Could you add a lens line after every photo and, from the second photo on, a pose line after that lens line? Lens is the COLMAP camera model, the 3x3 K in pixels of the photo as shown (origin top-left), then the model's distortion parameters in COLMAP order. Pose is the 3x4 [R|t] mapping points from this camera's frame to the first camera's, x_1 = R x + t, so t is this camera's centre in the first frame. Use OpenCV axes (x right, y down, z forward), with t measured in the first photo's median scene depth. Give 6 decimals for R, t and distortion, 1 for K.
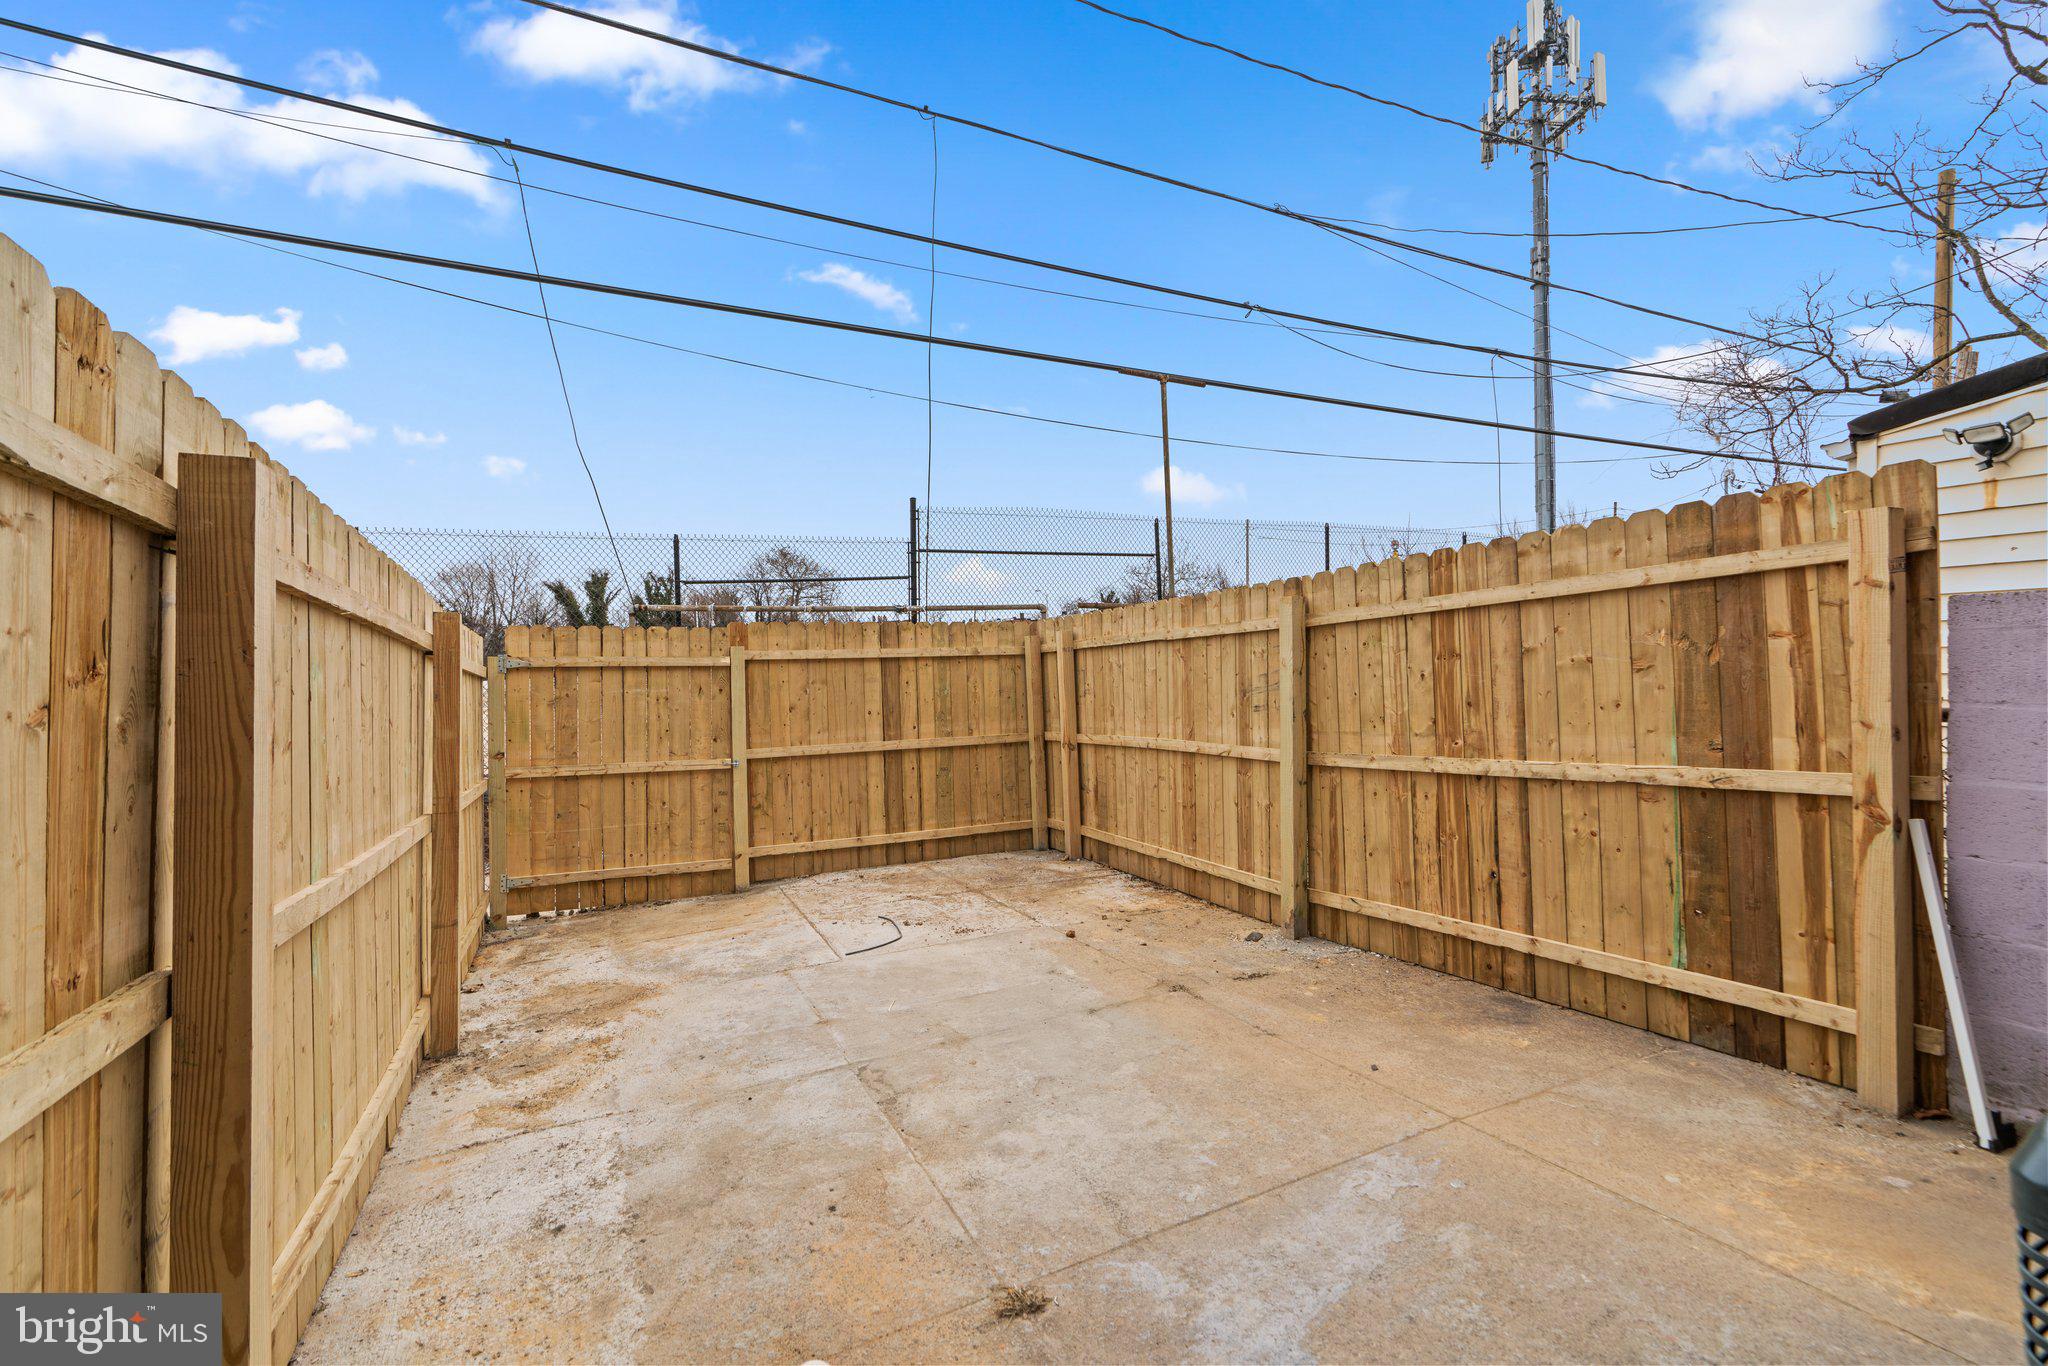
lens RADIAL K [[921.5, 0, 1013.6], [0, 921.5, 663.9], [0, 0, 1]] dist [-0.008271, 0.002681]
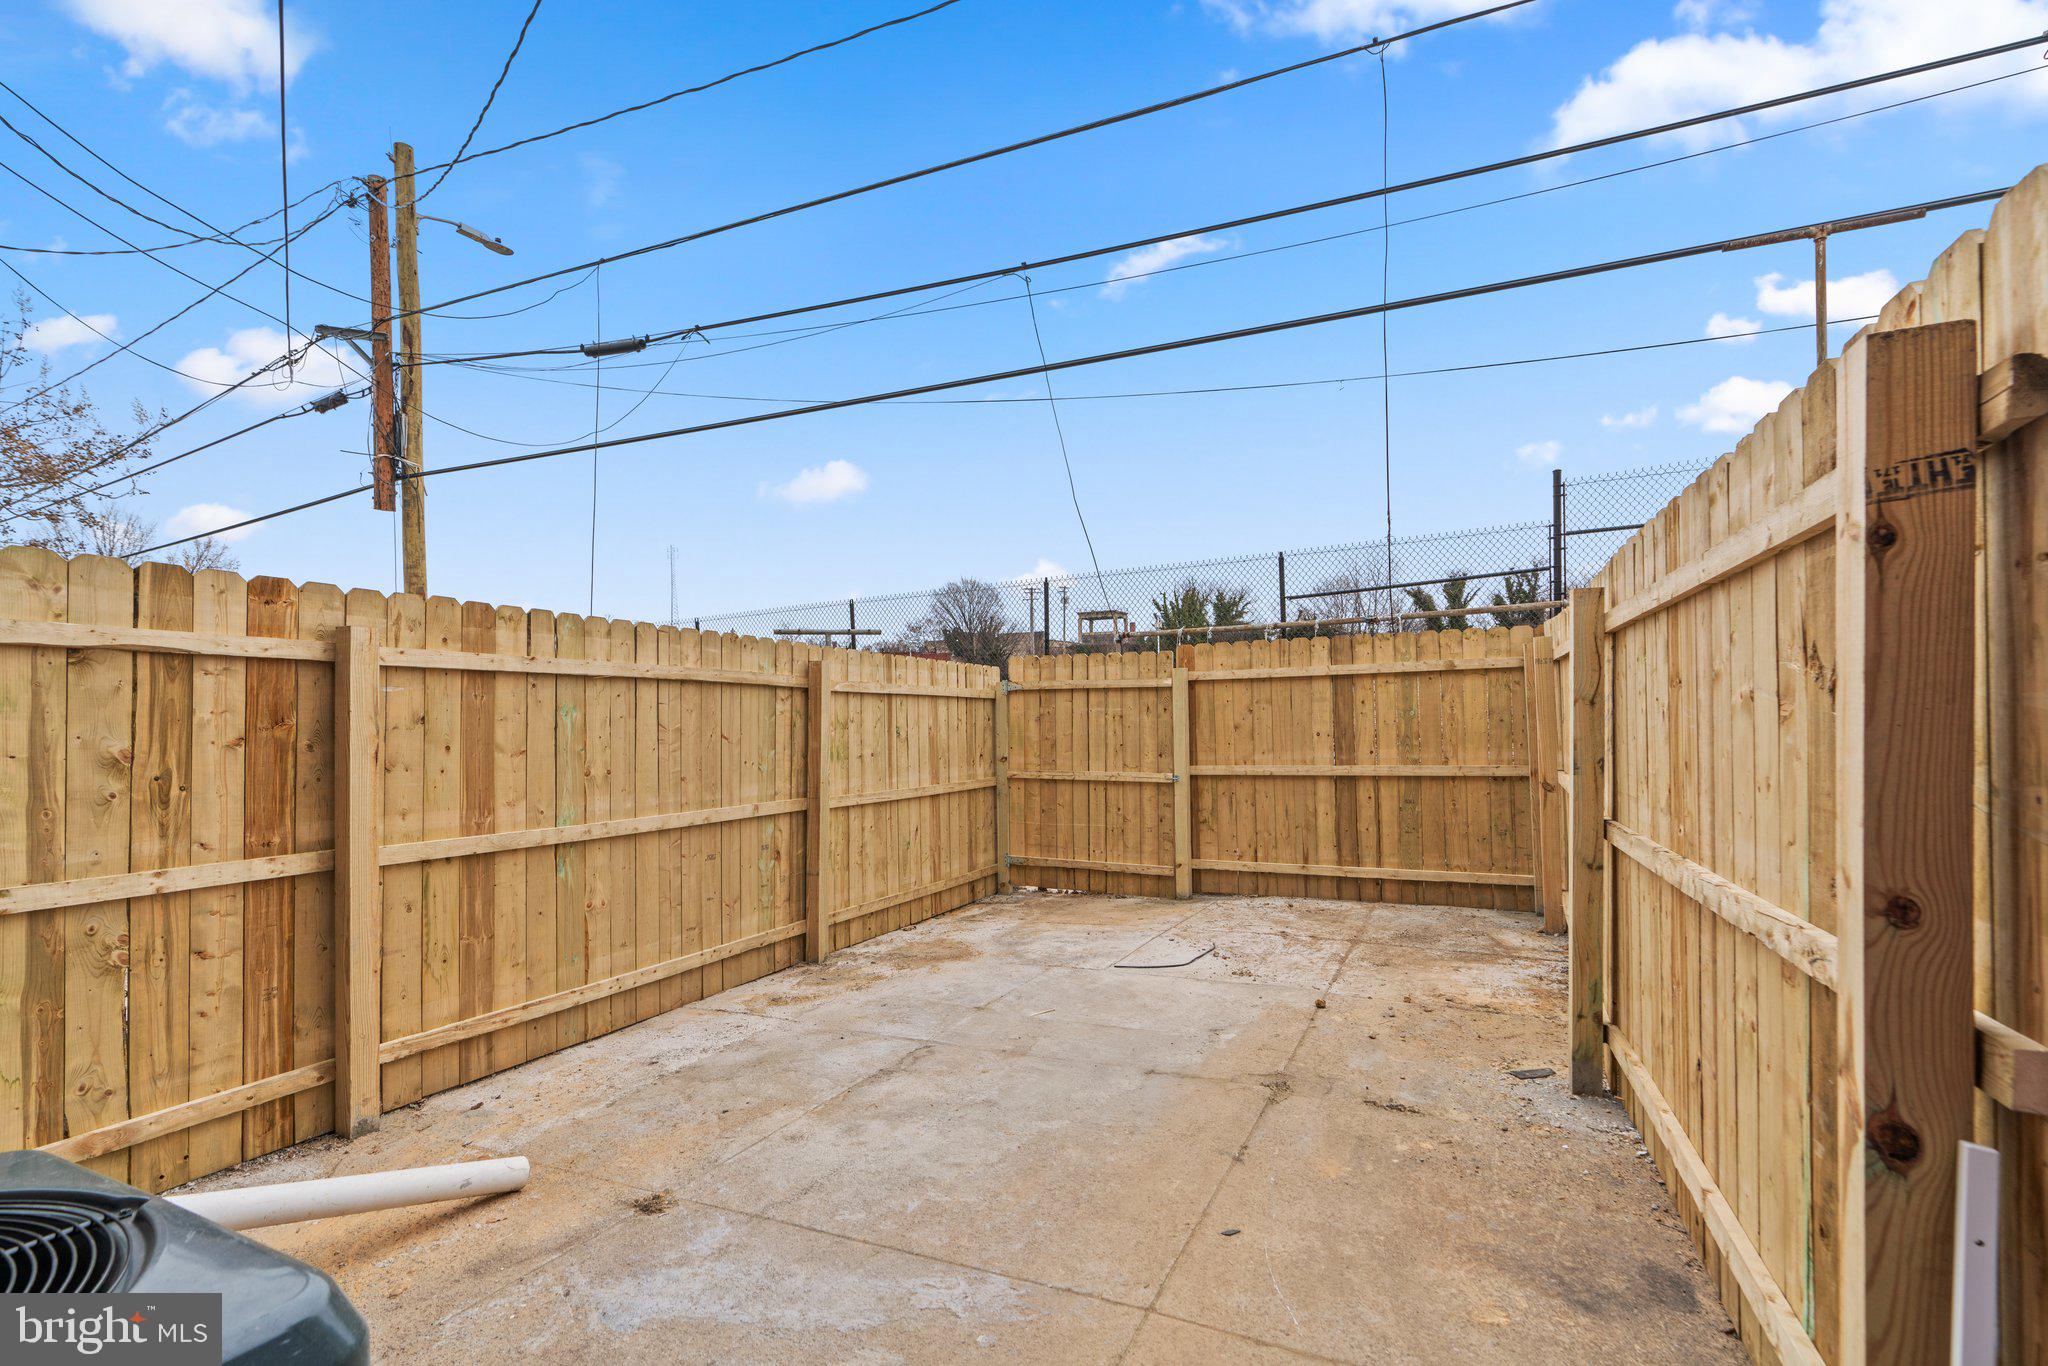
lens RADIAL K [[921.5, 0, 995.8], [0, 921.5, 696.5], [0, 0, 1]] dist [-0.008271, 0.002681]
pose [[0.623914, 0.001421, -0.781491, 0.426244], [0.023349, 0.999518, 0.020459, -0.013958], [0.781144, -0.031011, 0.623581, 0.187192]]
